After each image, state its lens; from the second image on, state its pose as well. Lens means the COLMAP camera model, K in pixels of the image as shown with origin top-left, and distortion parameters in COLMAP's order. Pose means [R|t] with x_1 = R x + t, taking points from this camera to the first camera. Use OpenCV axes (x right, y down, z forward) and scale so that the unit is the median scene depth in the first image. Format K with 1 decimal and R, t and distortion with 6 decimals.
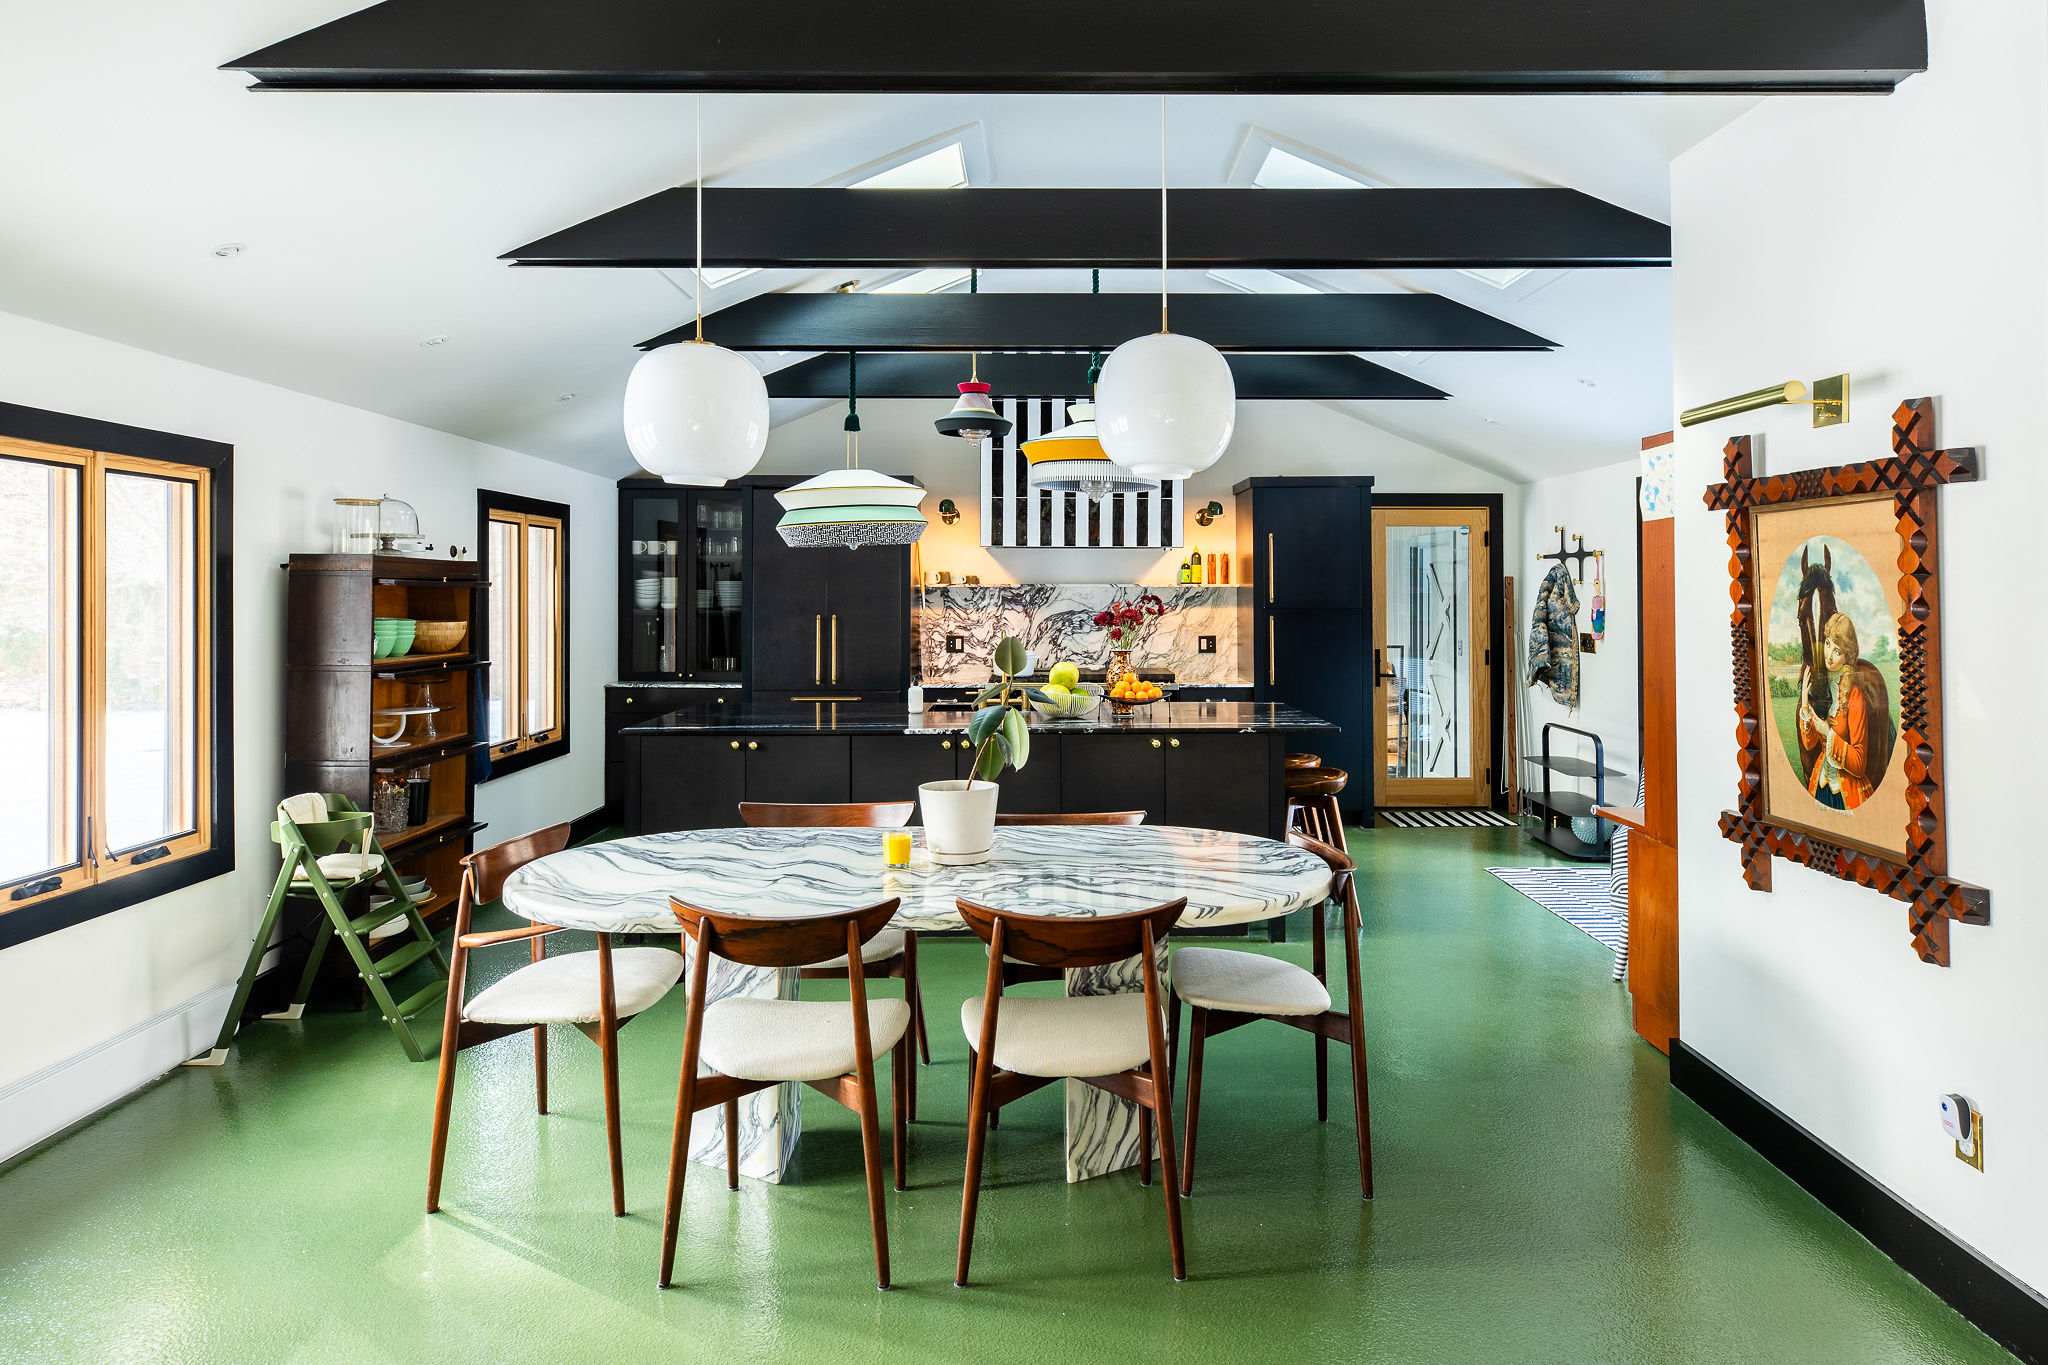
lens RADIAL K [[1246.0, 0, 1021.9], [0, 1246.0, 584.0], [0, 0, 1]] dist [0.001195, 0.000508]
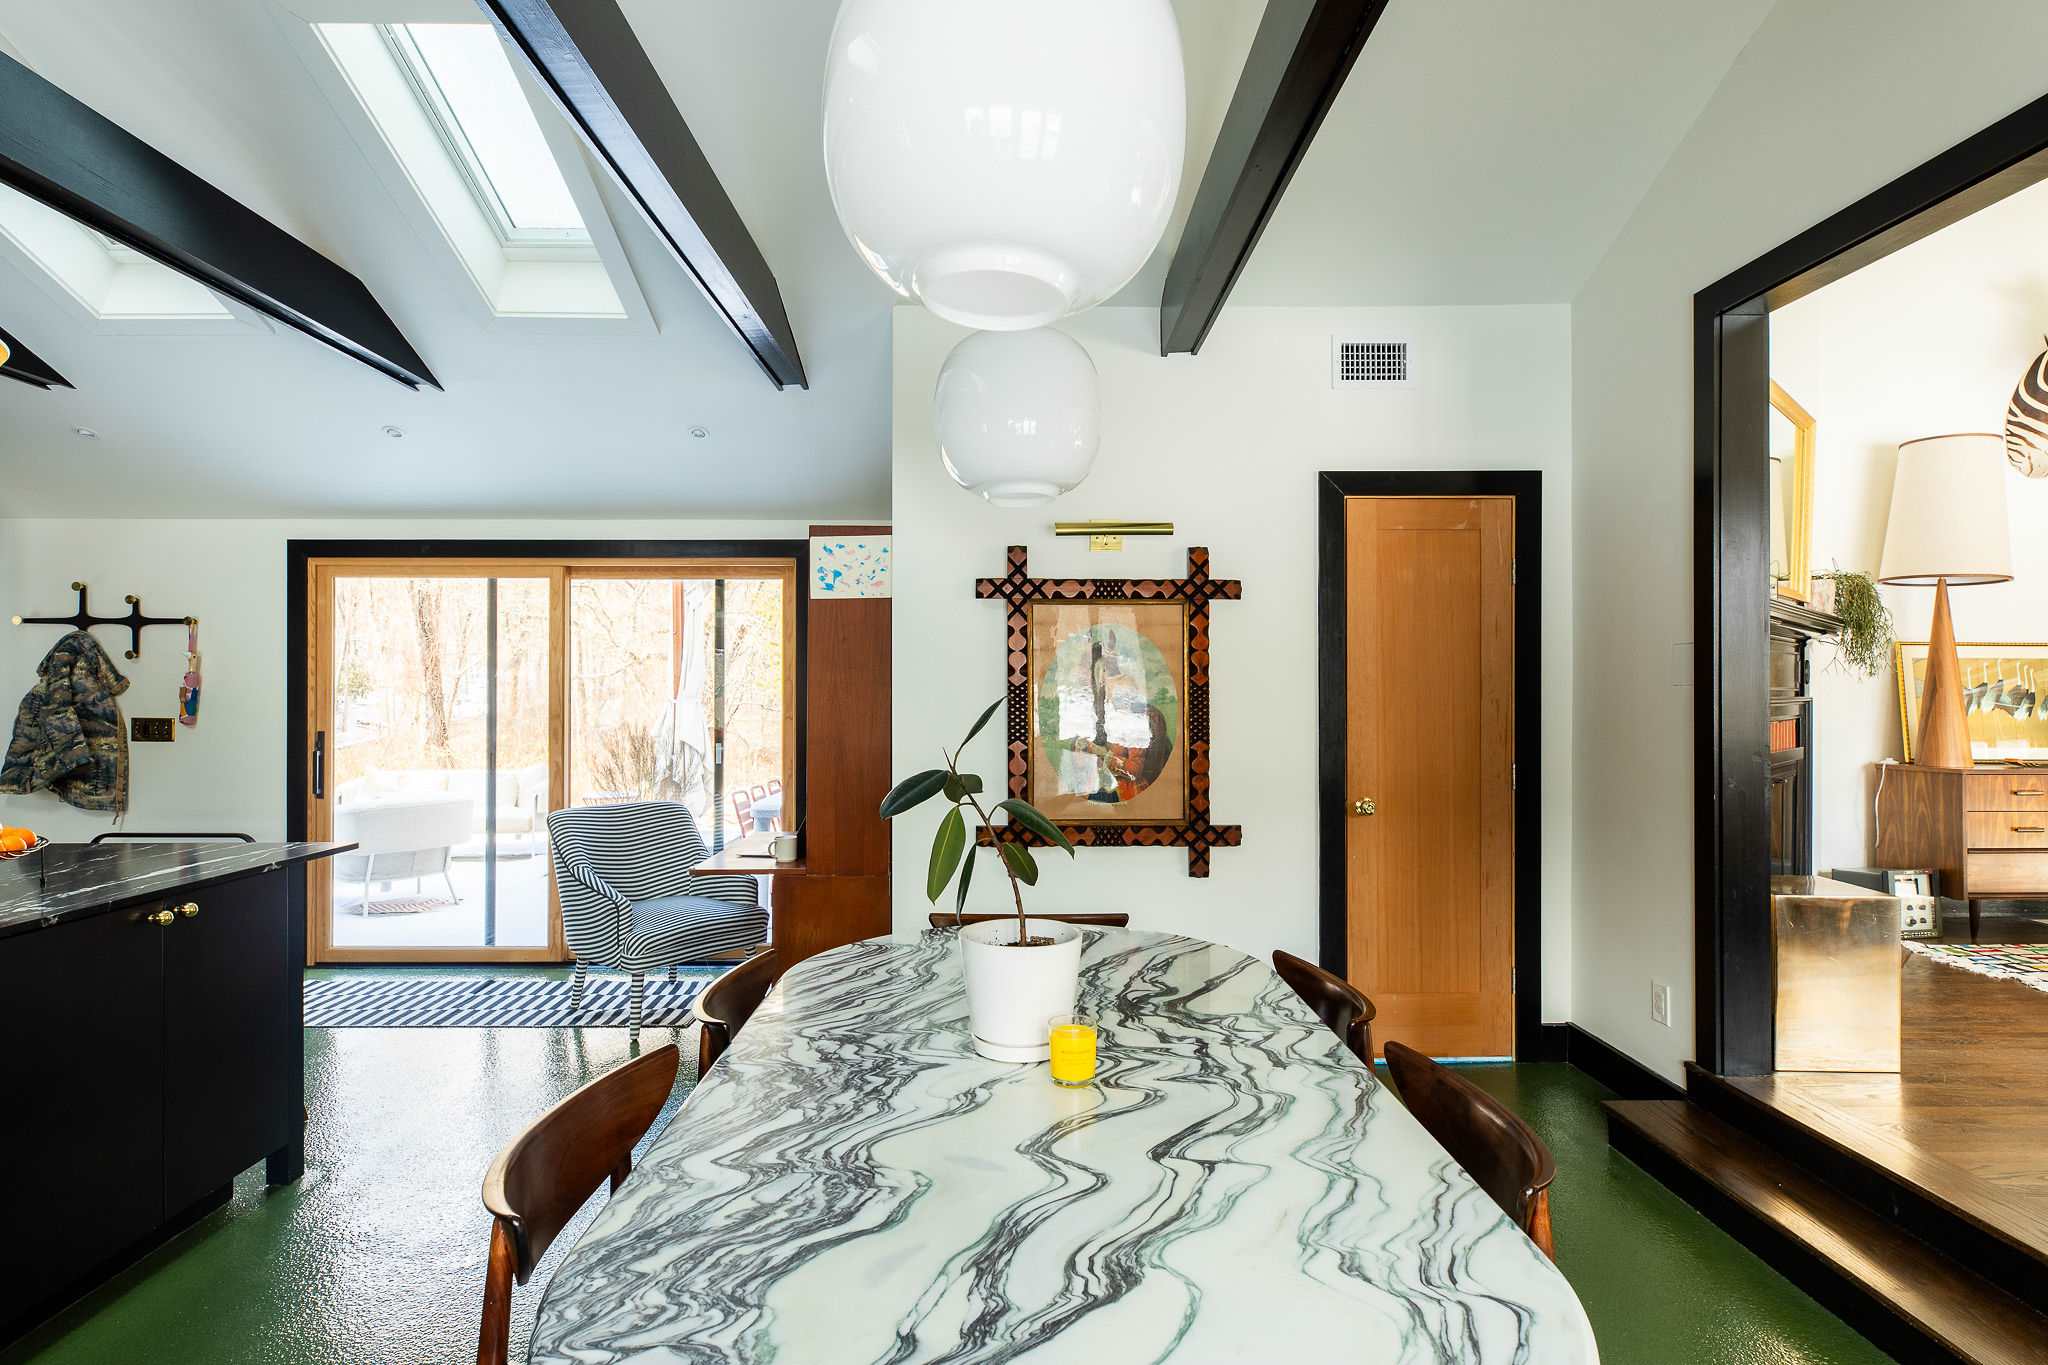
lens RADIAL K [[1091.0, 0, 1024.0], [0, 1091.0, 682.5], [0, 0, 1]] dist [-0.003680, -0.000358]
pose [[-0.003105, 0.005694, 0.999979, -0.599199], [-0.007813, 0.999953, -0.005718, 0.036291], [-0.999965, -0.007830, -0.003060, 0.974727]]
